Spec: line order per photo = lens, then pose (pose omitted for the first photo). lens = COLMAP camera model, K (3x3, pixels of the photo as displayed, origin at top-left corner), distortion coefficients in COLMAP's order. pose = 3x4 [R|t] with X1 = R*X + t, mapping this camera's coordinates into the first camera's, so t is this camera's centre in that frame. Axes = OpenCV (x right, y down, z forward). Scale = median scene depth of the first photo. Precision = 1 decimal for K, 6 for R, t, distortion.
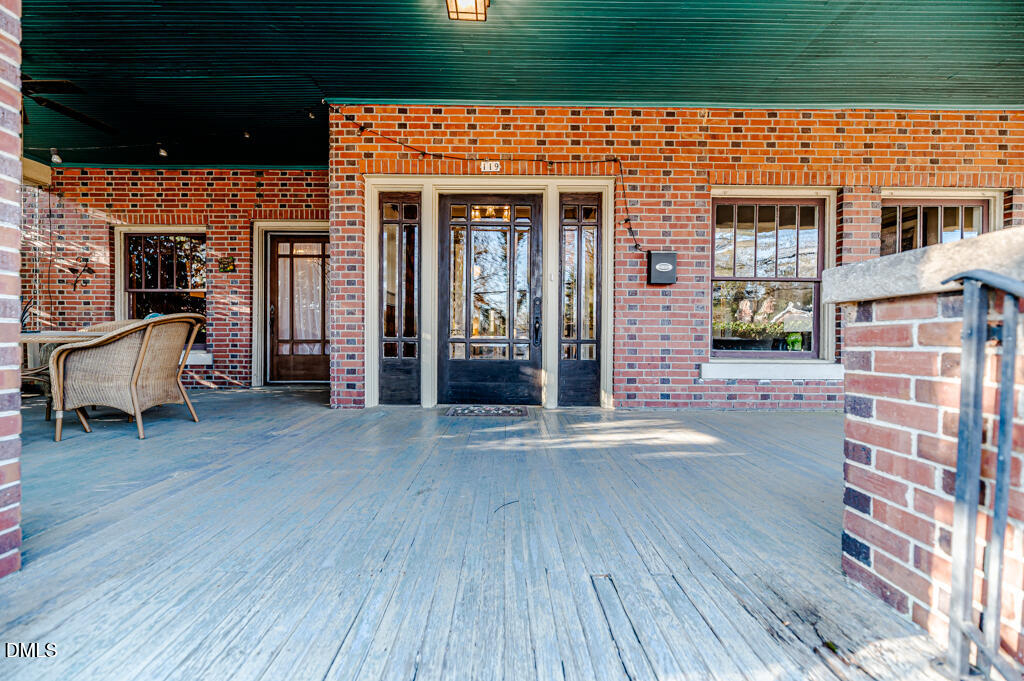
lens RADIAL K [[406.6, 0, 509.8], [0, 406.6, 338.7], [0, 0, 1]] dist [0.000431, -0.000273]
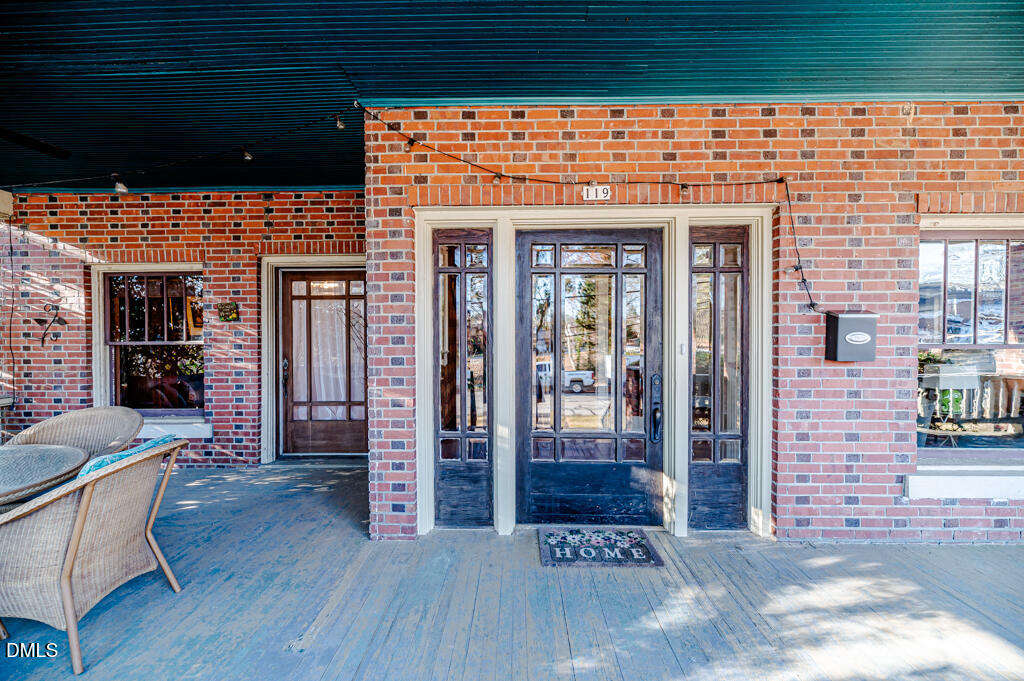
lens RADIAL K [[406.6, 0, 509.8], [0, 406.6, 338.7], [0, 0, 1]] dist [0.000431, -0.000273]
pose [[0.999726, -0.008975, -0.021624, -0.172804], [0.009015, 0.999958, 0.001752, -0.168840], [0.021607, -0.001947, 0.999765, 0.289272]]
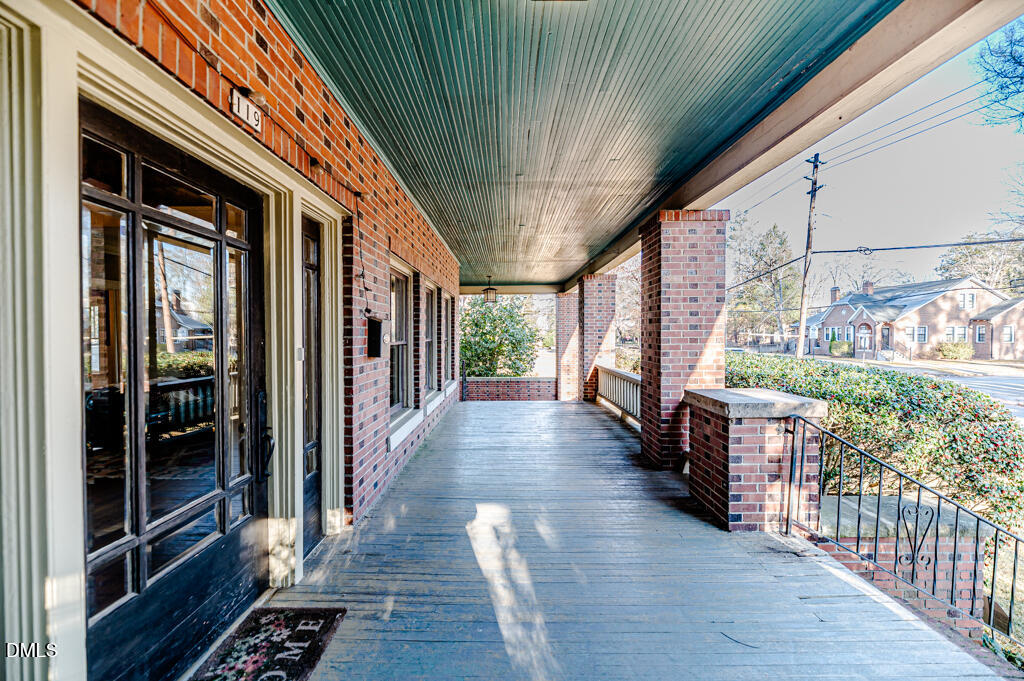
lens RADIAL K [[406.6, 0, 509.8], [0, 406.6, 338.7], [0, 0, 1]] dist [0.000431, -0.000273]
pose [[0.005221, -0.017493, 0.999833, -0.460037], [0.004999, 0.999835, 0.017467, -0.177118], [-0.999974, 0.004907, 0.005308, 0.681402]]
